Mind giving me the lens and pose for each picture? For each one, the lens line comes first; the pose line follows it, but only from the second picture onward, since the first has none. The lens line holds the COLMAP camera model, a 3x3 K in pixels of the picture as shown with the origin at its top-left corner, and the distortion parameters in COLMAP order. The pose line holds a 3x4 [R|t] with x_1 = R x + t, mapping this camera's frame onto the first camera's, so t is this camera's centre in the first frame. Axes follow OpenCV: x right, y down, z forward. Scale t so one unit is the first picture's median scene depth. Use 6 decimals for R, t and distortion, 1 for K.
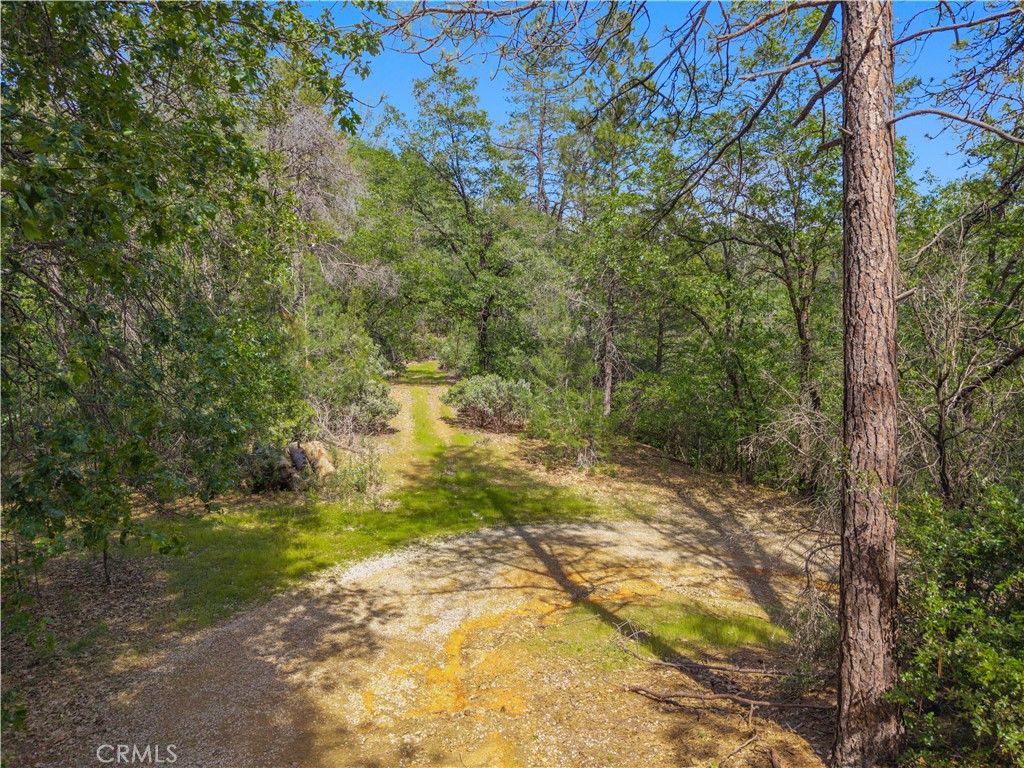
lens RADIAL K [[685.8, 0, 509.9], [0, 685.8, 384.2], [0, 0, 1]] dist [0.023258, -0.022178]
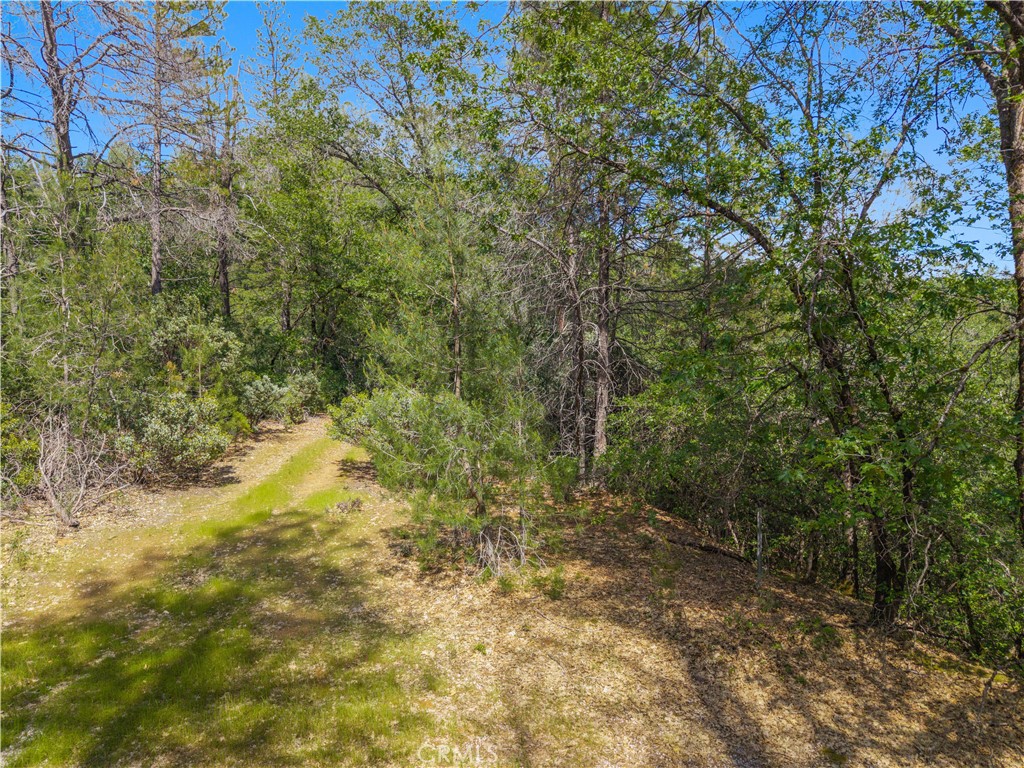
lens RADIAL K [[685.8, 0, 514.8], [0, 685.8, 383.8], [0, 0, 1]] dist [0.023258, -0.022178]
pose [[0.993772, -0.002604, -0.111403, 0.184242], [-0.004640, 0.997893, -0.064712, 0.028808], [0.111337, 0.064826, 0.991666, 0.584441]]
